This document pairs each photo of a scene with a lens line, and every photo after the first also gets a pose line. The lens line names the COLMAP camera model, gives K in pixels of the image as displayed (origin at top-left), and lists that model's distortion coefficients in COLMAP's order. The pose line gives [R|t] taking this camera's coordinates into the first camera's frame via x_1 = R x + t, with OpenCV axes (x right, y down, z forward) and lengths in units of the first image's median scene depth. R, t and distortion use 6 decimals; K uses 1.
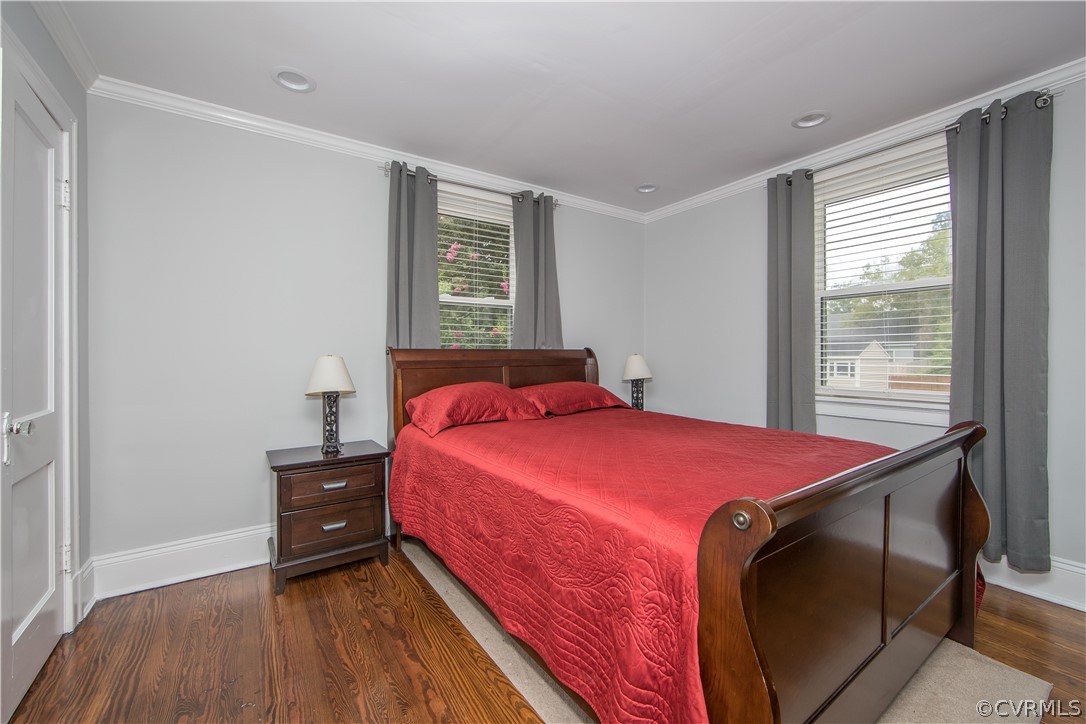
lens RADIAL K [[430.3, 0, 526.7], [0, 430.3, 357.2], [0, 0, 1]] dist [-0.013406, 0.002260]
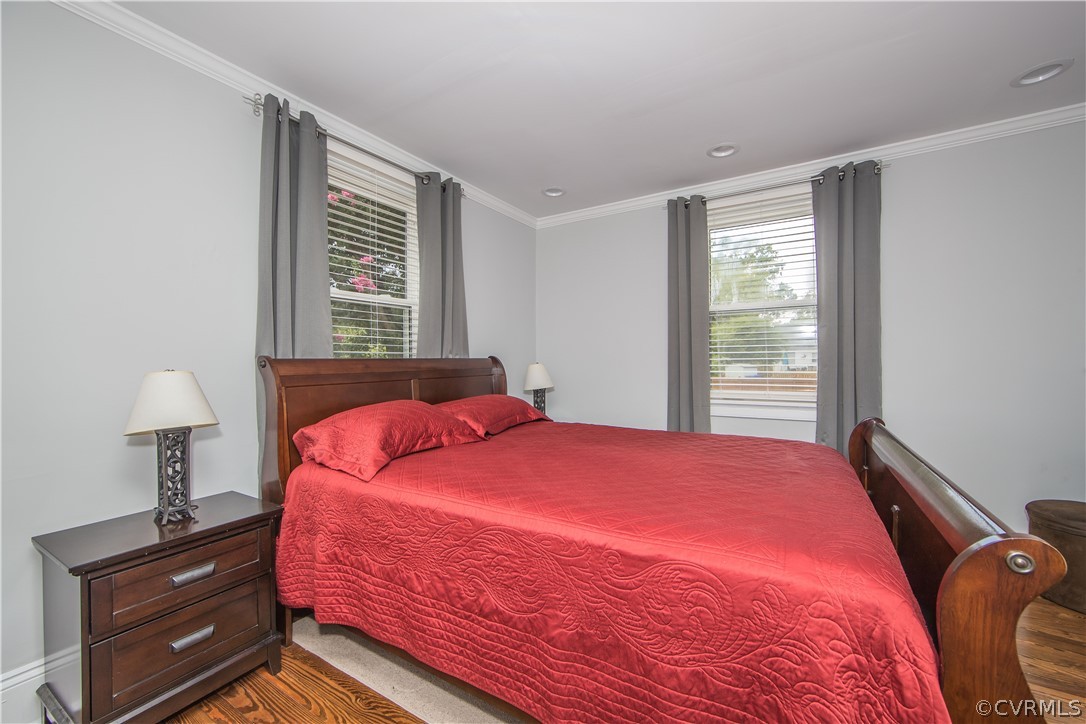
lens RADIAL K [[430.3, 0, 542.2], [0, 430.3, 361.3], [0, 0, 1]] dist [-0.013406, 0.002260]
pose [[0.906930, -0.006572, 0.421231, -0.218424], [0.009017, 0.999952, -0.003813, -0.009752], [-0.421186, 0.007256, 0.906945, 0.185595]]
